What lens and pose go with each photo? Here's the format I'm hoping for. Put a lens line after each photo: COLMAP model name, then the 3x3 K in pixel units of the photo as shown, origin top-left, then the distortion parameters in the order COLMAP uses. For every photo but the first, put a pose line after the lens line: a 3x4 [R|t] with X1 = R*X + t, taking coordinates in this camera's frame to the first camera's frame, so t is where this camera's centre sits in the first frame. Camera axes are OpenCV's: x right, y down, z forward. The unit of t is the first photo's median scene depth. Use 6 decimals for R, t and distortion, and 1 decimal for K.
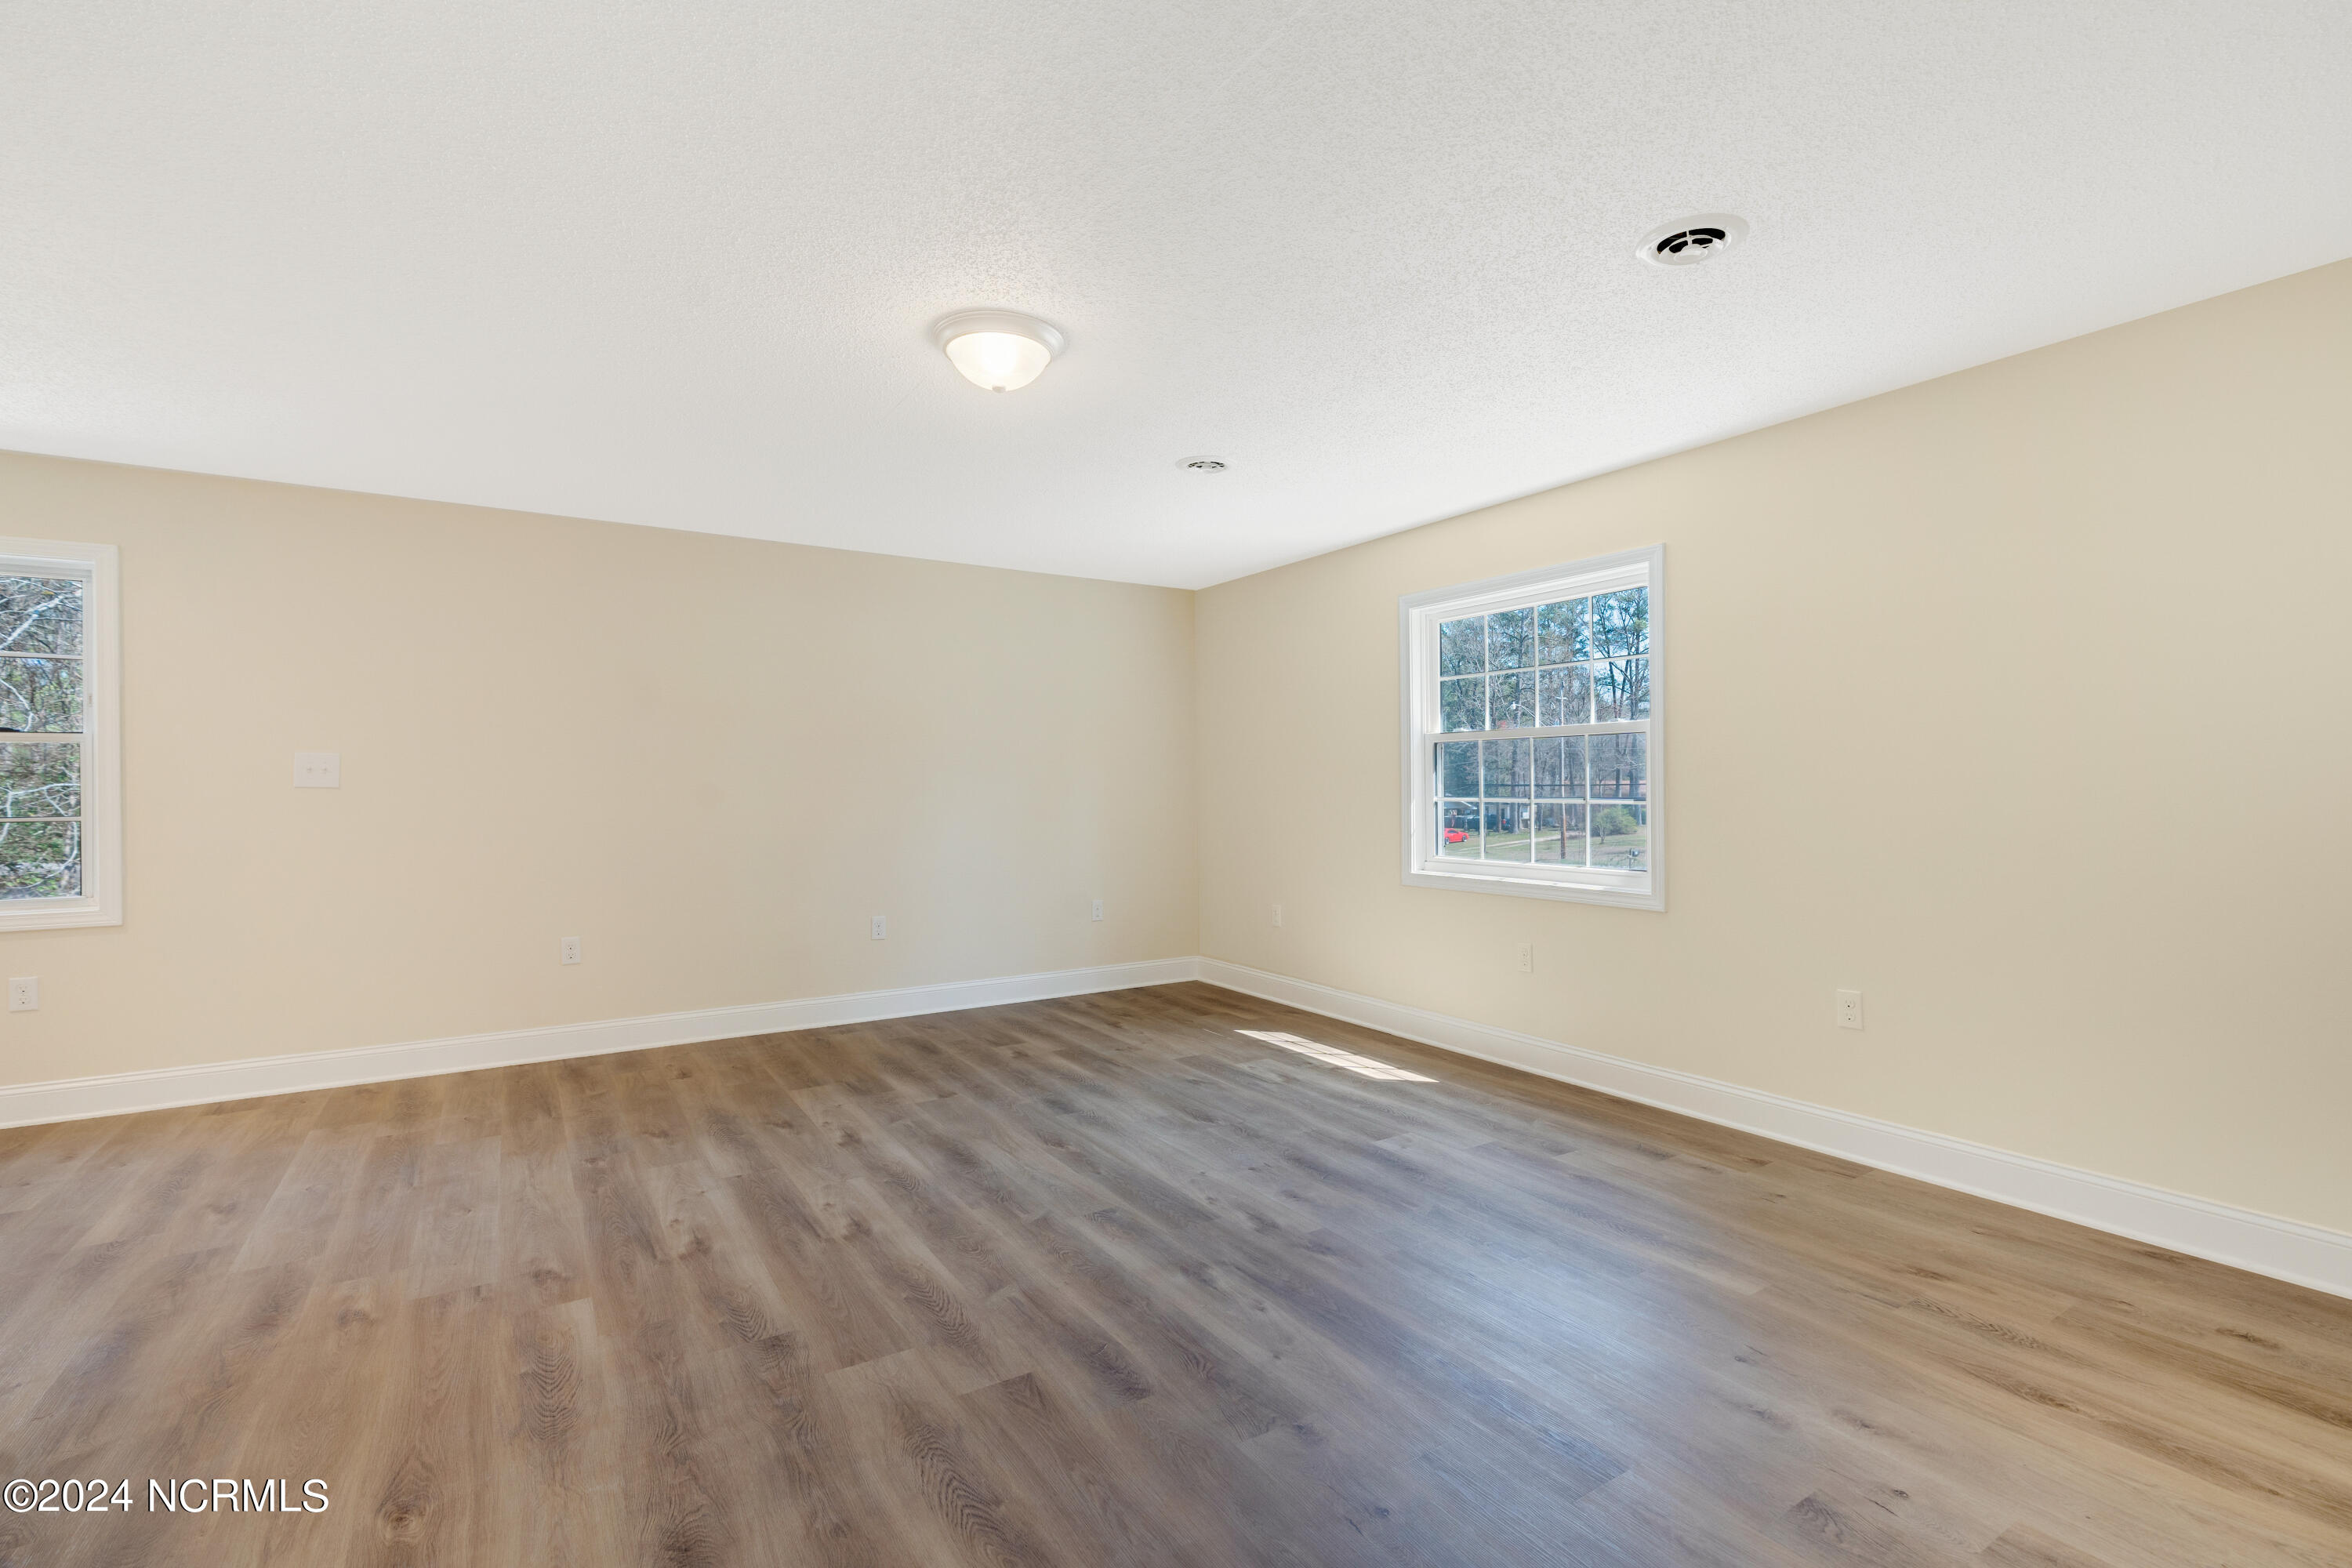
lens RADIAL K [[1062.3, 0, 1176.0], [0, 1062.3, 784.0], [0, 0, 1]] dist [-0.000254, 0.000193]
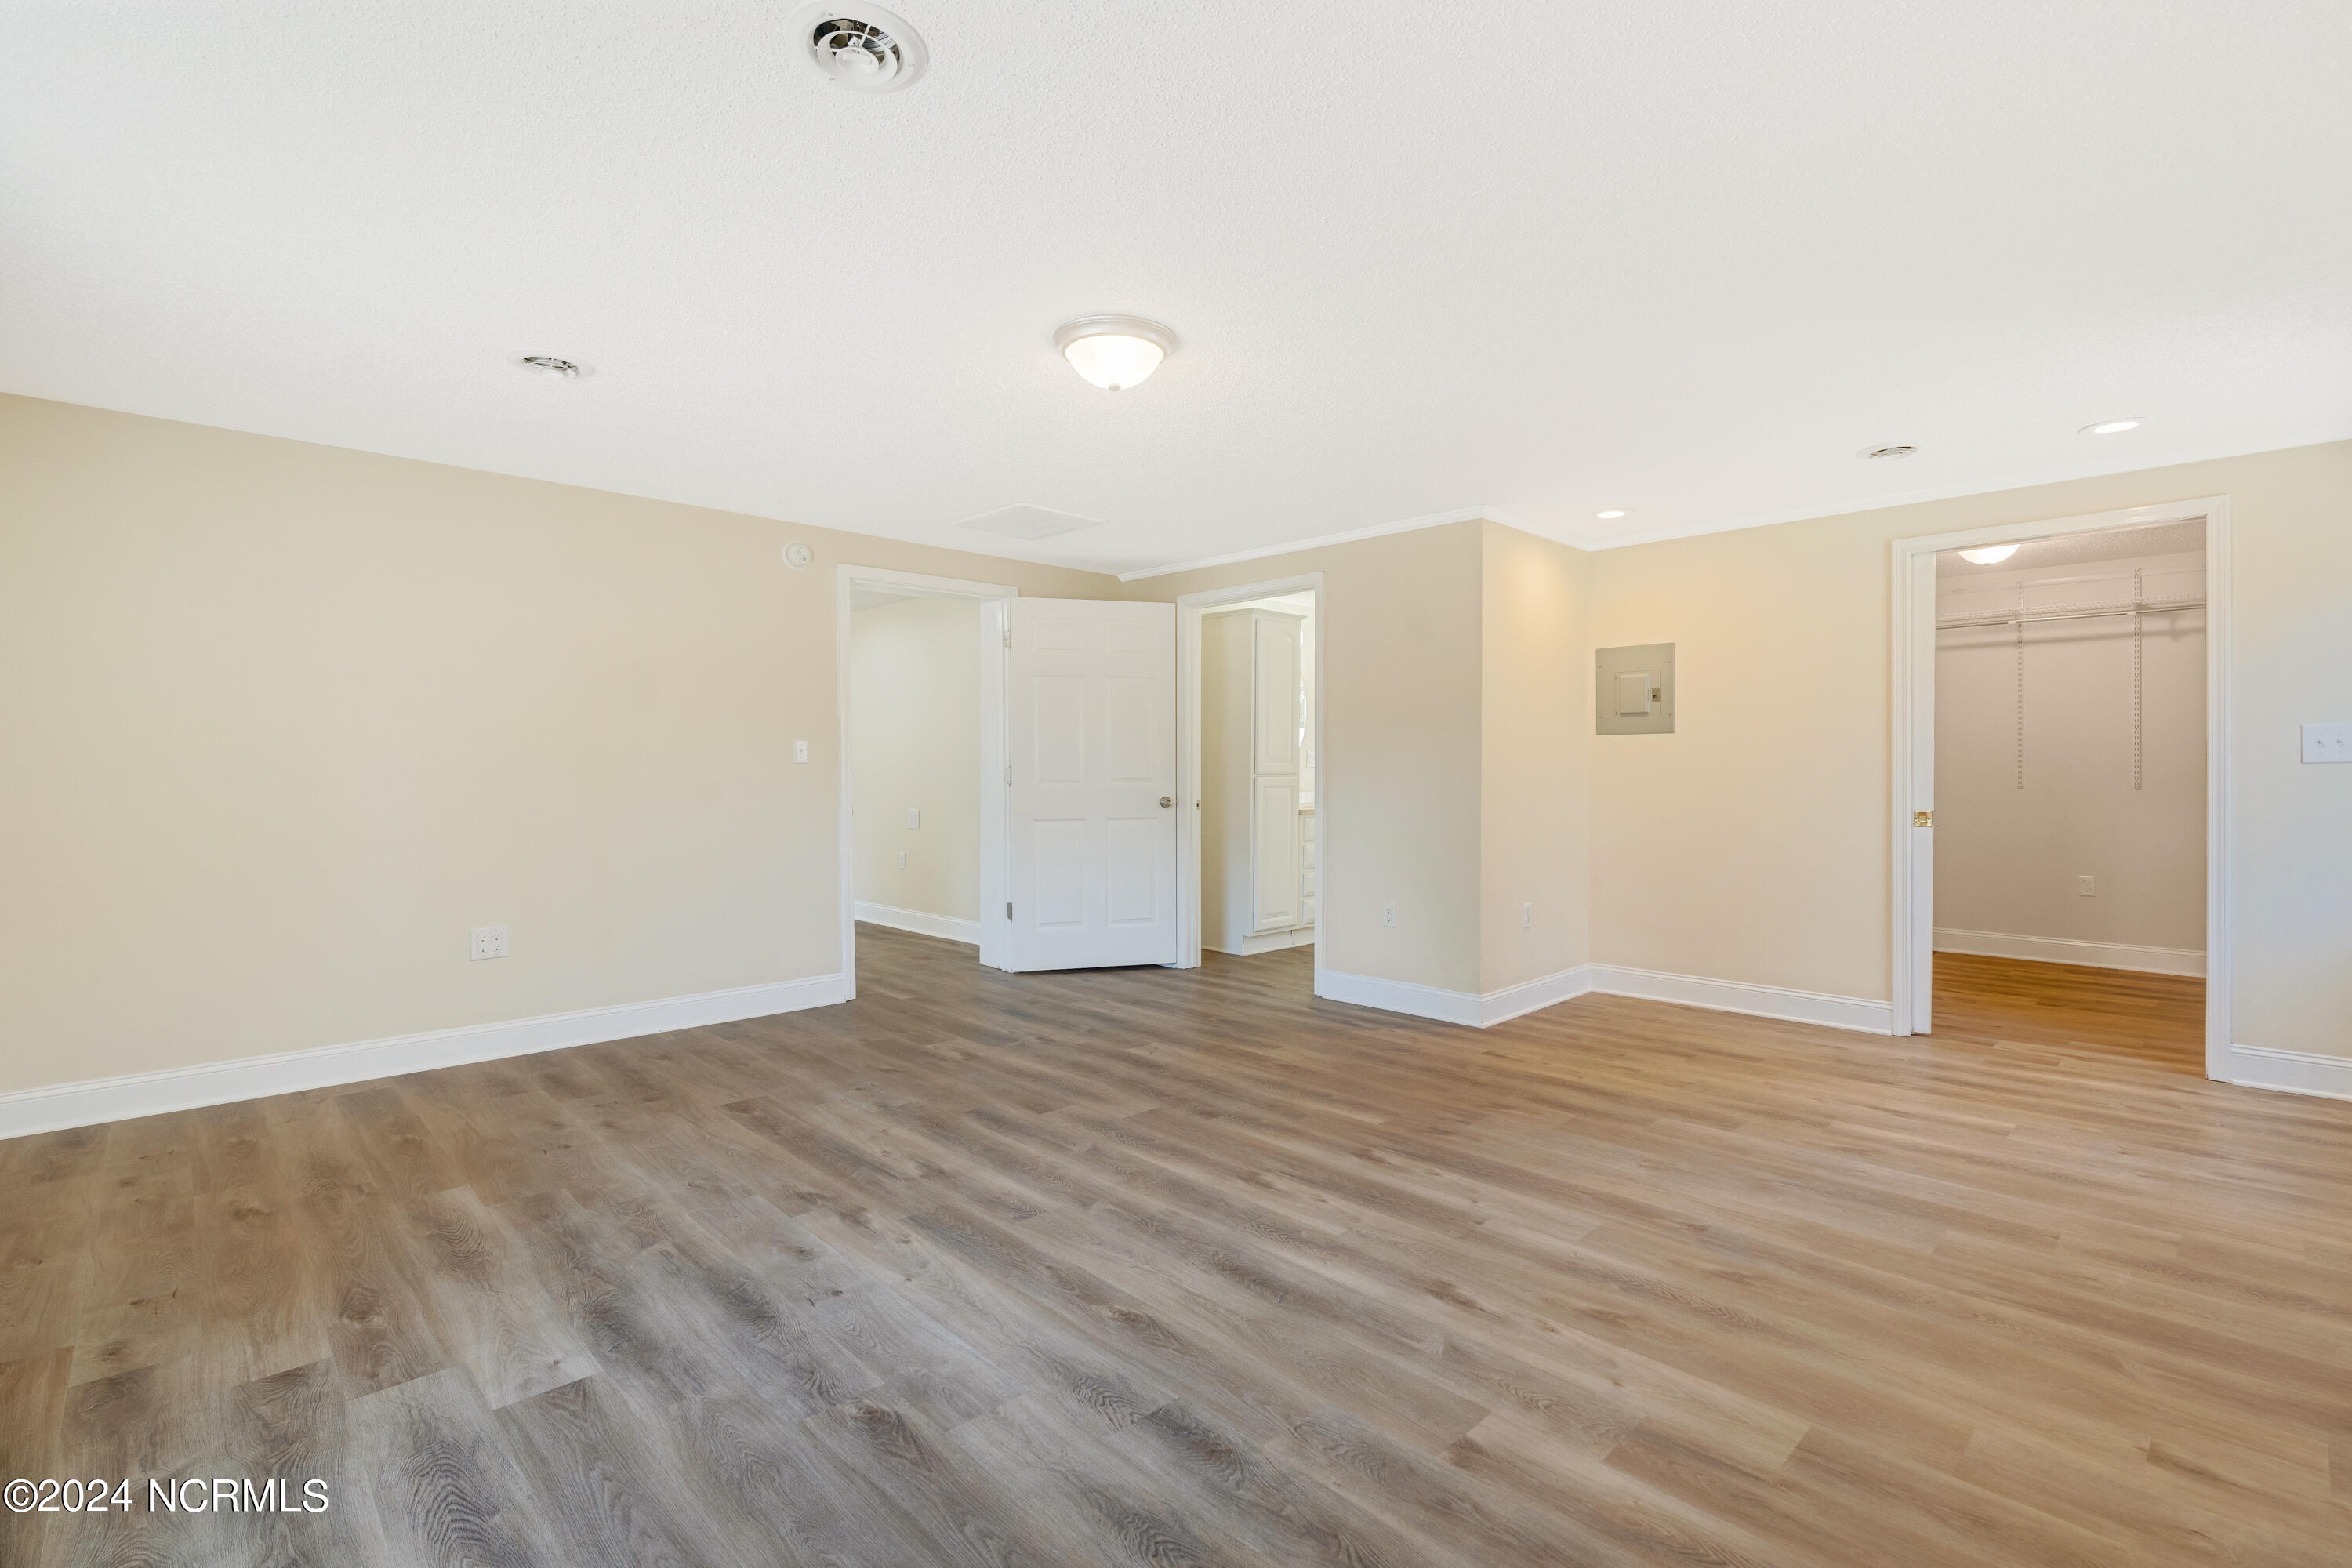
lens RADIAL K [[1062.3, 0, 1176.0], [0, 1062.3, 784.0], [0, 0, 1]] dist [-0.000254, 0.000193]
pose [[-0.980662, 0.010370, -0.195434, -0.018319], [0.007804, 0.999873, 0.013896, 0.009893], [0.195553, 0.012102, -0.980618, 1.912881]]
